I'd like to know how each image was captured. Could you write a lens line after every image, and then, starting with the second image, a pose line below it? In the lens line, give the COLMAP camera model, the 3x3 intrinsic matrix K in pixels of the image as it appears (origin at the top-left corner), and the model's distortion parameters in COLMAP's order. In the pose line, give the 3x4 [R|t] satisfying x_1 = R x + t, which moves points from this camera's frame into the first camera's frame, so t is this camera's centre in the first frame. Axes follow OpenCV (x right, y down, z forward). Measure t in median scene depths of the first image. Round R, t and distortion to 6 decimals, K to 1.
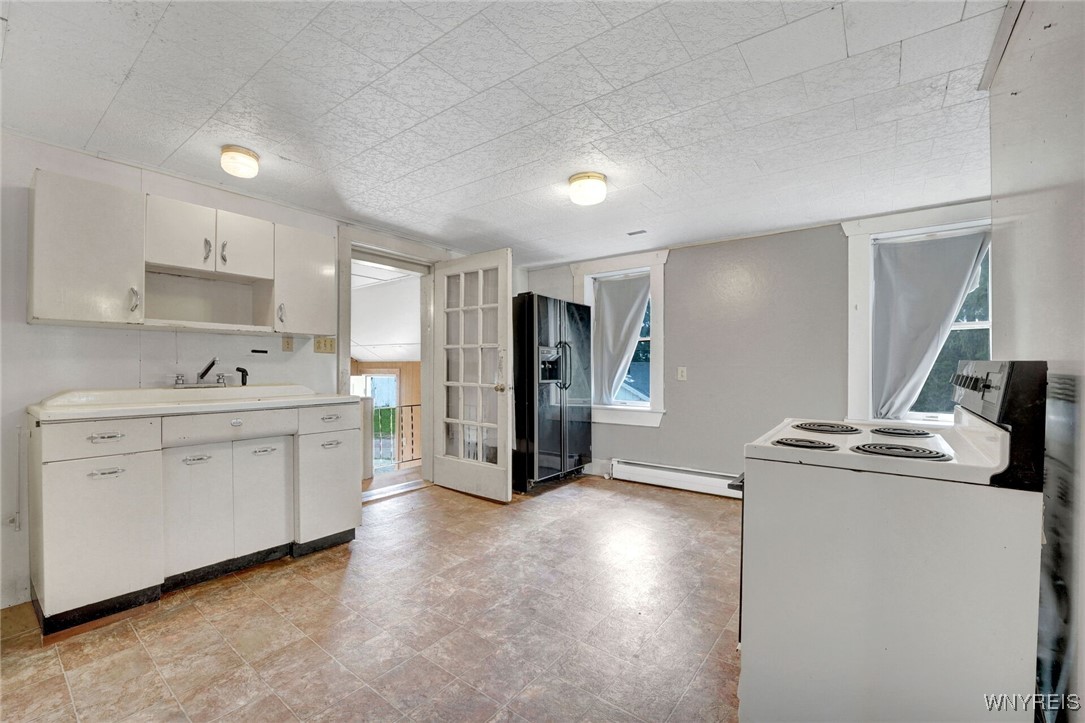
lens RADIAL K [[446.1, 0, 542.5], [0, 446.1, 361.5], [0, 0, 1]] dist [-0.024309, -0.000062]
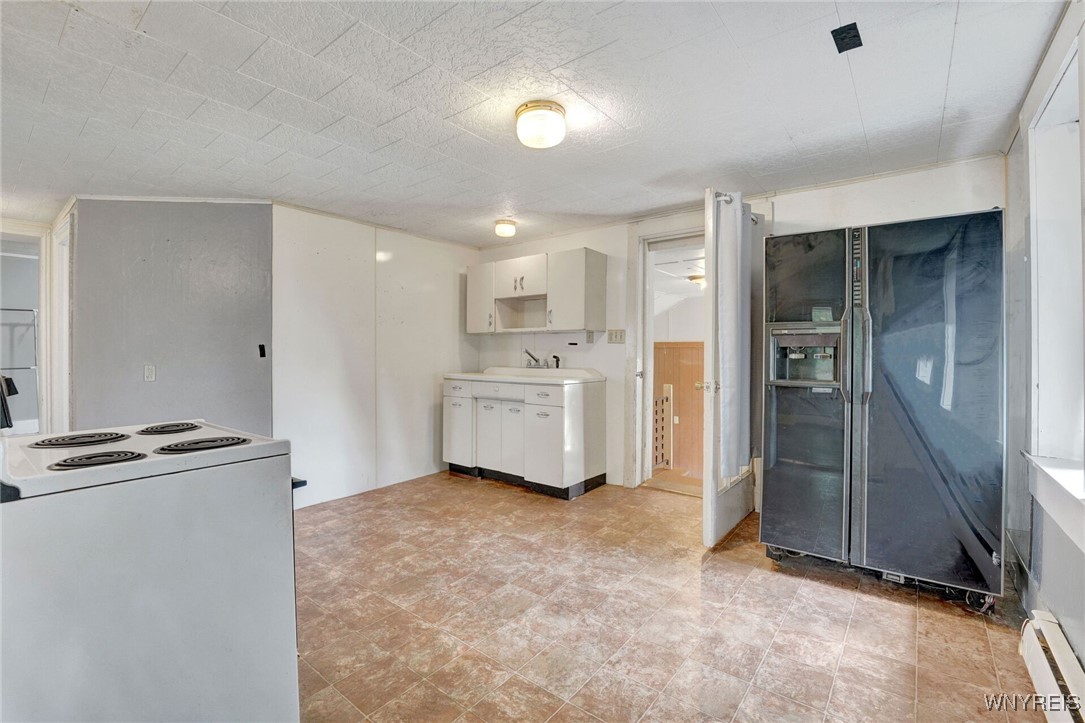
lens RADIAL K [[468.6, 0, 542.5], [0, 468.6, 361.5], [0, 0, 1]] dist [-0.024127, 0.000392]
pose [[-0.004296, 0.021076, -0.999769, 0.969336], [0.010051, 0.999728, 0.021032, 0.000630], [0.999940, -0.009959, -0.004507, 1.089960]]
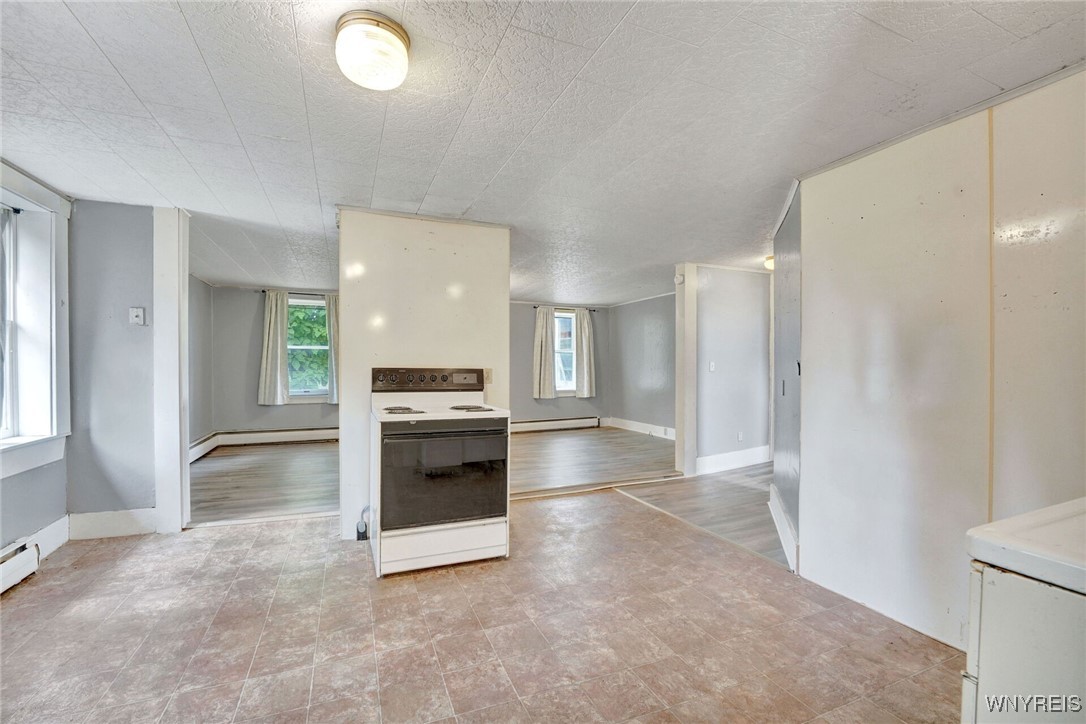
lens RADIAL K [[469.0, 0, 543.0], [0, 469.0, 362.0], [0, 0, 1]] dist [-0.024127, 0.000392]
pose [[-0.871011, -0.001656, 0.491260, -0.386246], [-0.006346, 0.999949, -0.007882, -0.004696], [-0.491222, -0.009983, -0.870977, 1.507139]]
